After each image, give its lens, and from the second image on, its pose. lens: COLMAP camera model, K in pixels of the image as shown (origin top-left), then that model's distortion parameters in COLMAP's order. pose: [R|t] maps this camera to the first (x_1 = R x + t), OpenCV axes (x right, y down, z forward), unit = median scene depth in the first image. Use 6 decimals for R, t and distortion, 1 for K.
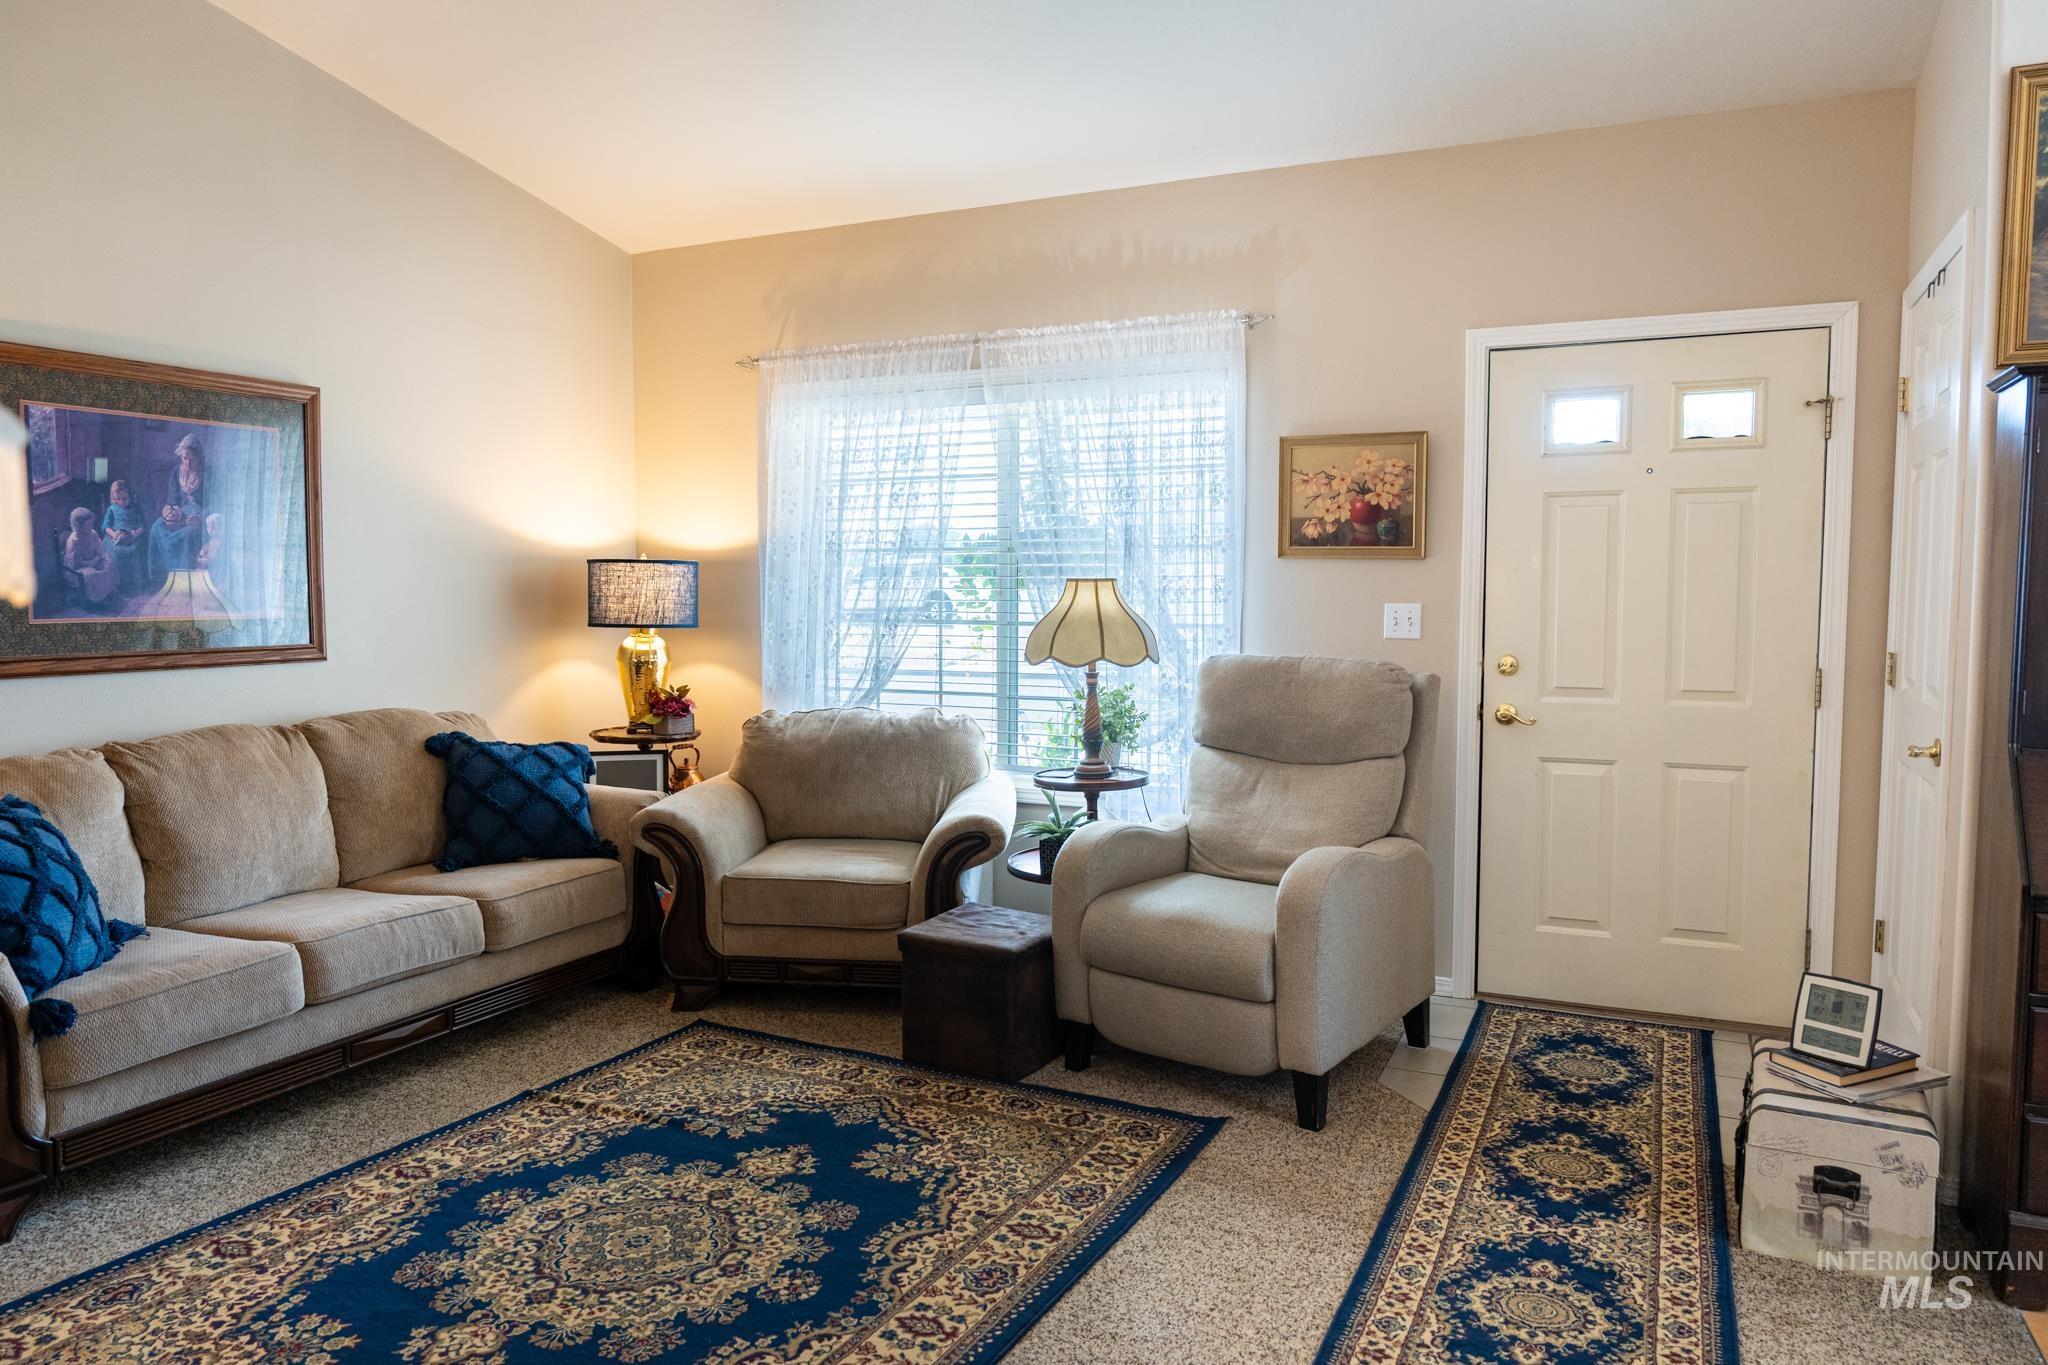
lens RADIAL K [[1358.4, 0, 1021.1], [0, 1358.4, 680.6], [0, 0, 1]] dist [-0.013580, 0.005919]
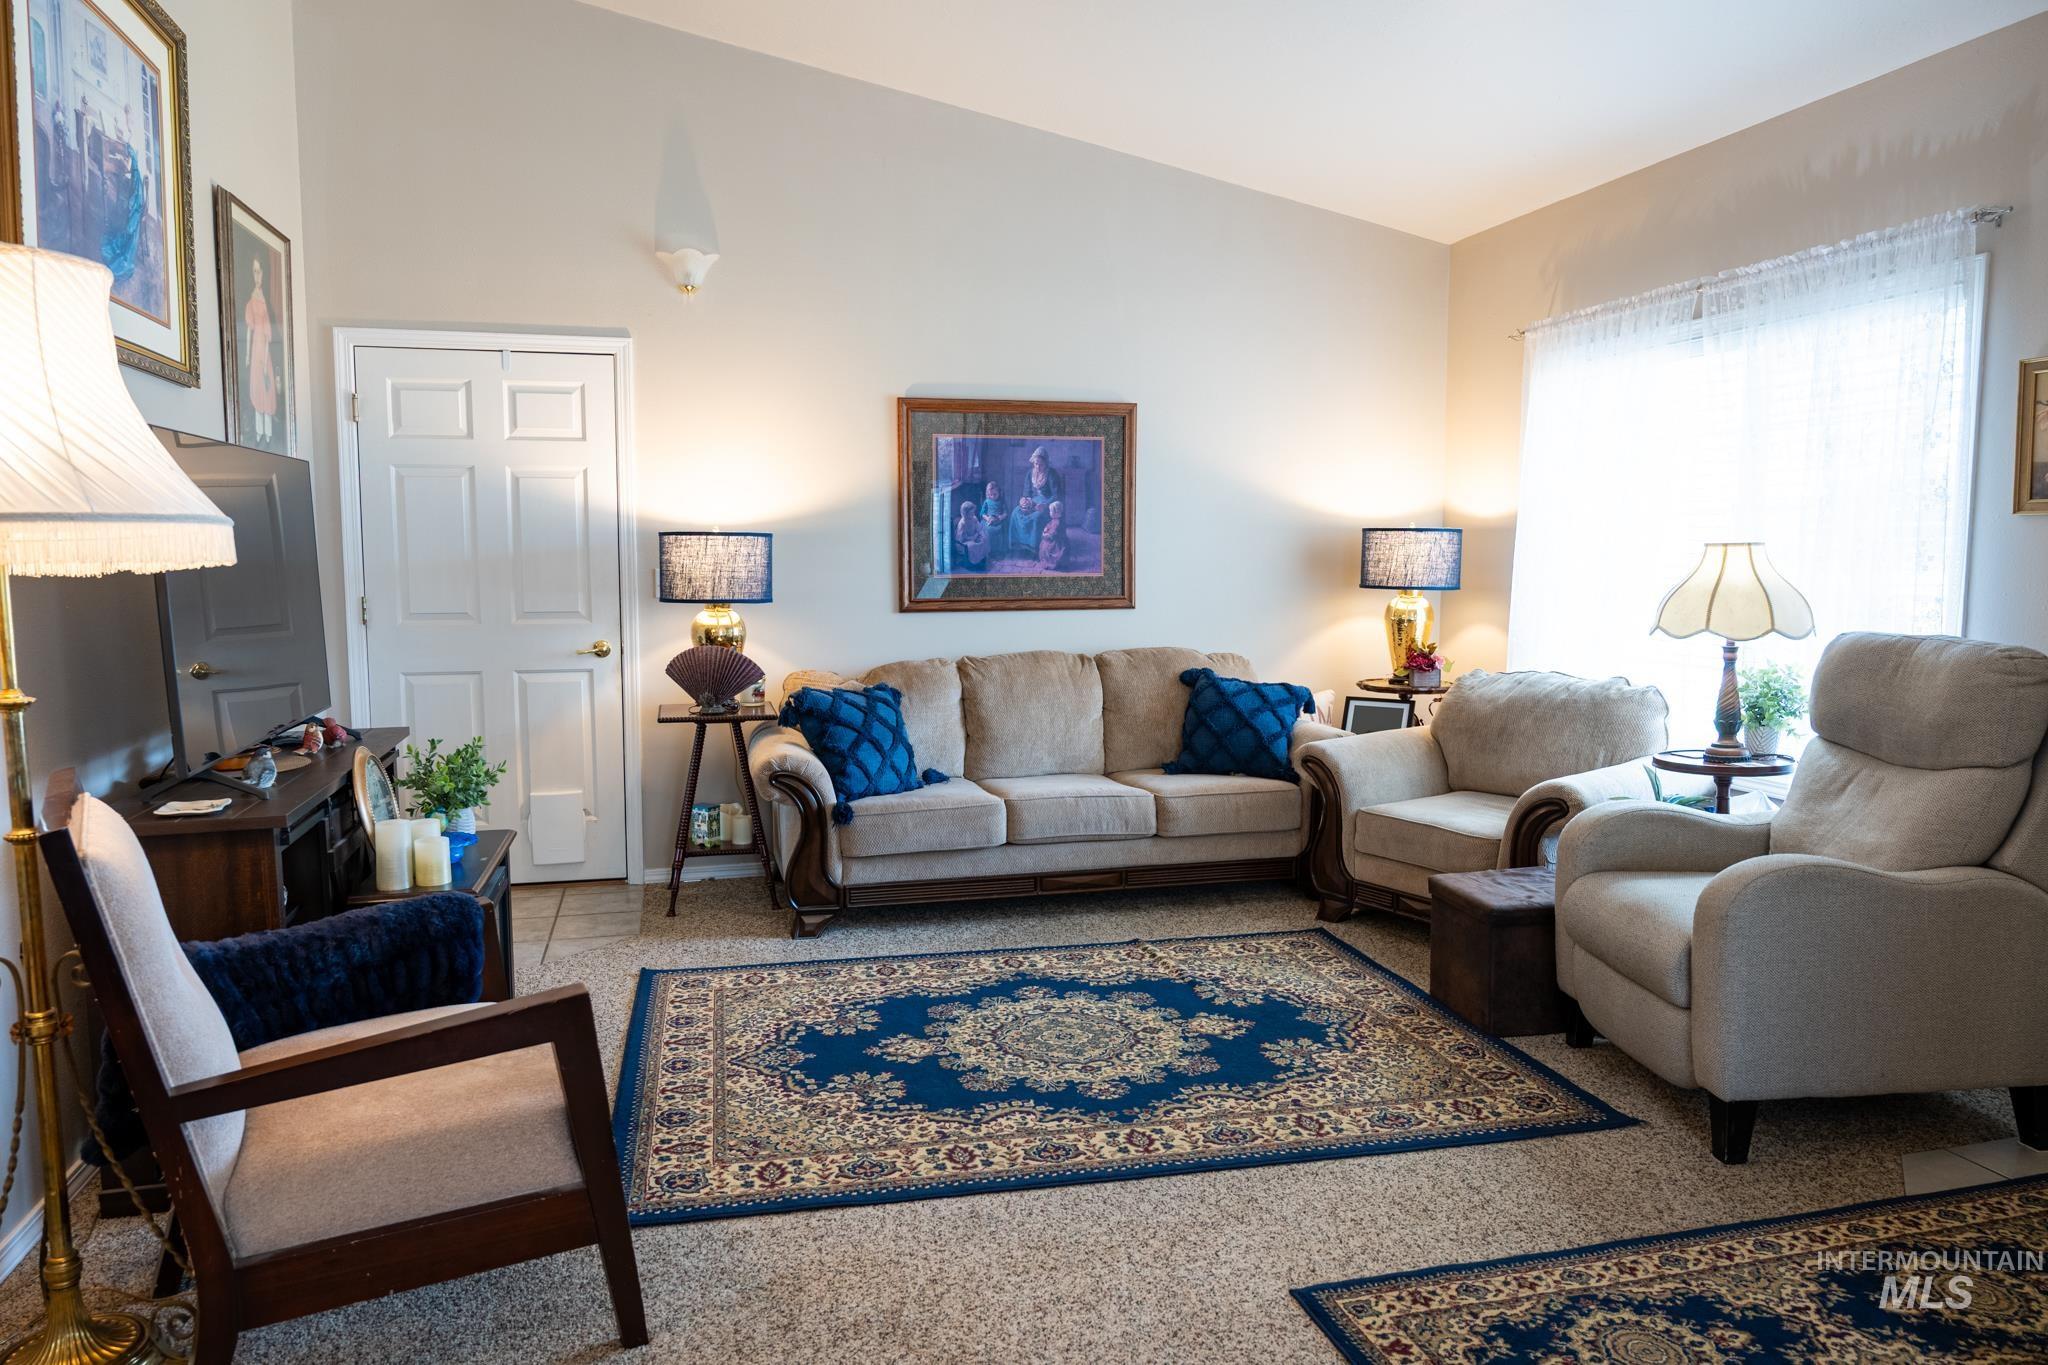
lens RADIAL K [[1358.4, 0, 1022.0], [0, 1358.4, 680.8], [0, 0, 1]] dist [-0.013580, 0.005919]
pose [[0.643580, 0.069012, -0.762261, 0.520513], [-0.048642, 0.997601, 0.049250, -0.005375], [0.763832, 0.005382, 0.645393, 0.063097]]
